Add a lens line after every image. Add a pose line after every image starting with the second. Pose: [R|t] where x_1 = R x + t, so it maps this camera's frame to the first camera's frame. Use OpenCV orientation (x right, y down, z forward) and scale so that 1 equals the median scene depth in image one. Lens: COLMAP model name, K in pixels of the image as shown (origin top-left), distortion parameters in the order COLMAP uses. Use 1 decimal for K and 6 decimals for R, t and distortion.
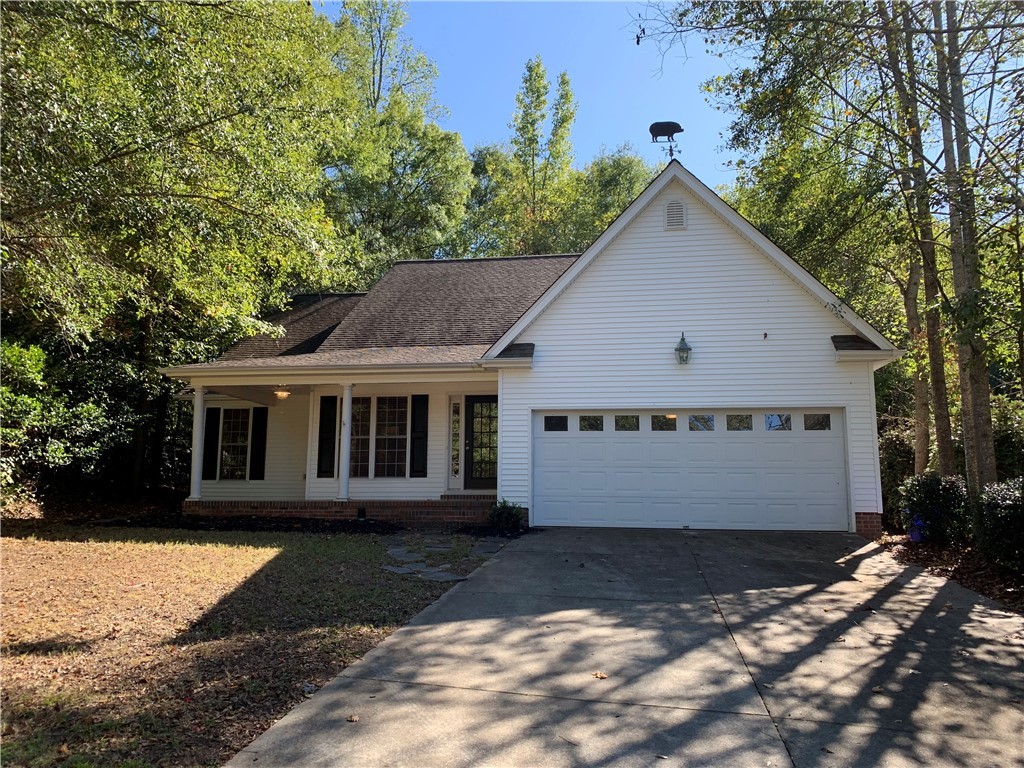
lens RADIAL K [[780.3, 0, 515.7], [0, 780.3, 388.5], [0, 0, 1]] dist [0.052678, -0.016979]
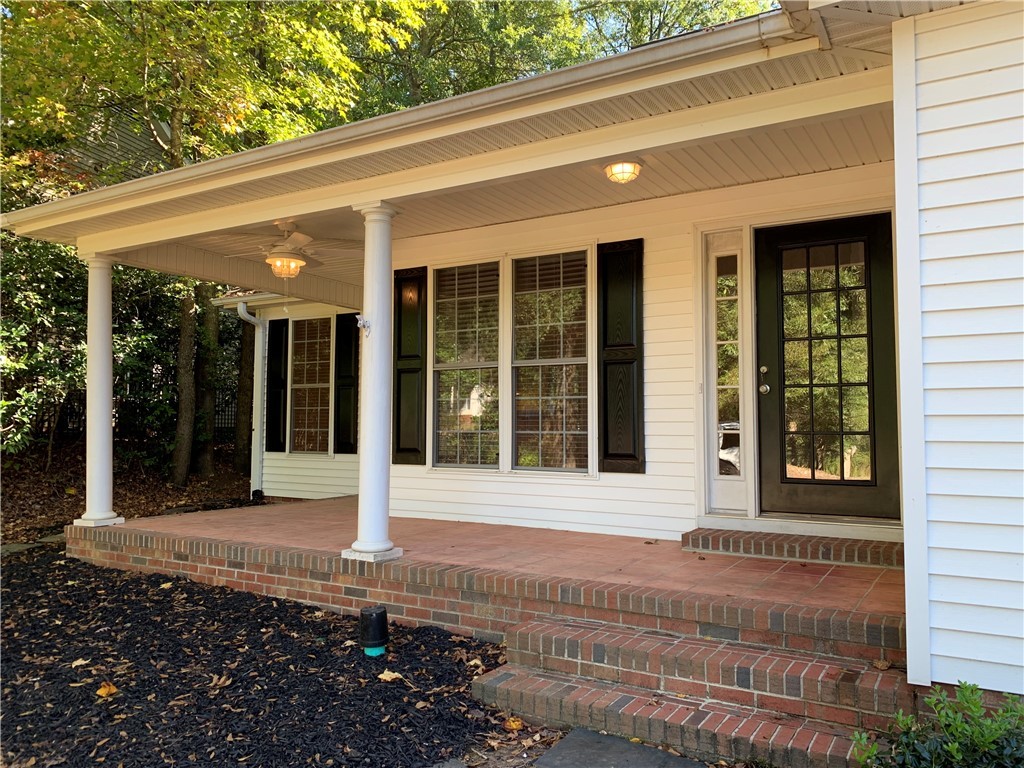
lens RADIAL K [[780.3, 0, 506.2], [0, 780.3, 378.3], [0, 0, 1]] dist [0.052678, -0.016979]
pose [[0.921724, -0.024605, -0.387065, -0.039385], [0.052381, 0.996739, 0.061376, 0.053078], [0.384292, -0.076846, 0.920008, 0.749469]]
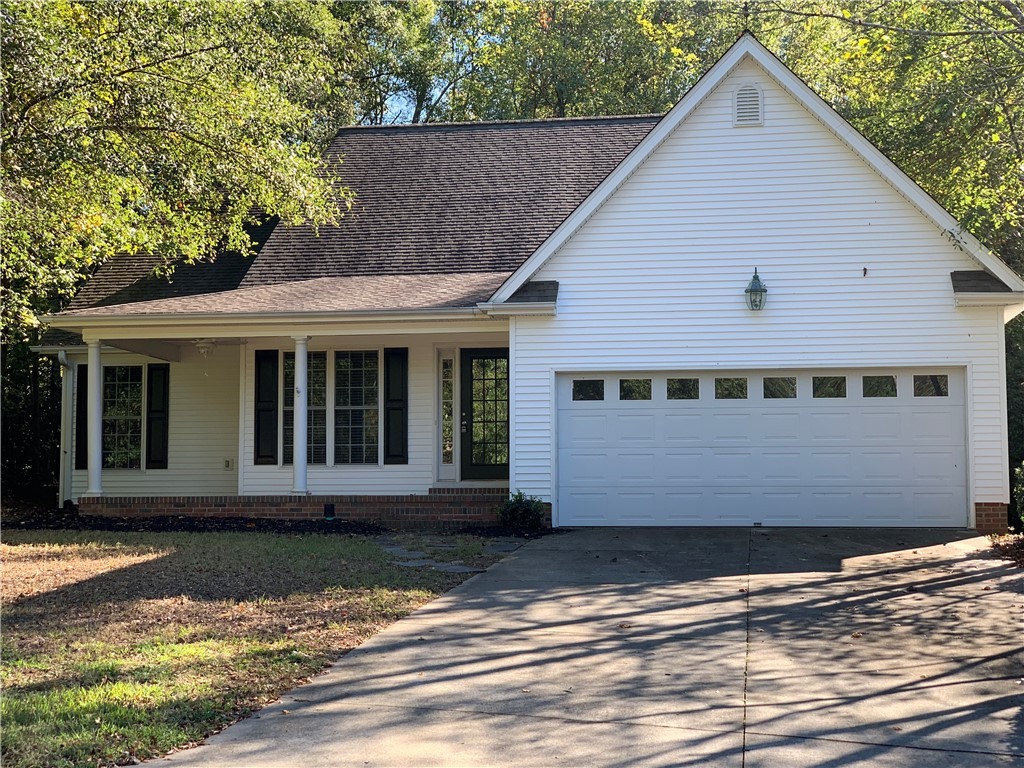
lens RADIAL K [[1581.5, 0, 512.7], [0, 1581.5, 379.7], [0, 0, 1]] dist [0.010558, 0.000000]
pose [[0.999963, -0.007159, -0.004781, -0.012488], [0.007412, 0.998447, 0.055217, -0.047484], [0.004378, -0.055251, 0.998463, -0.494345]]
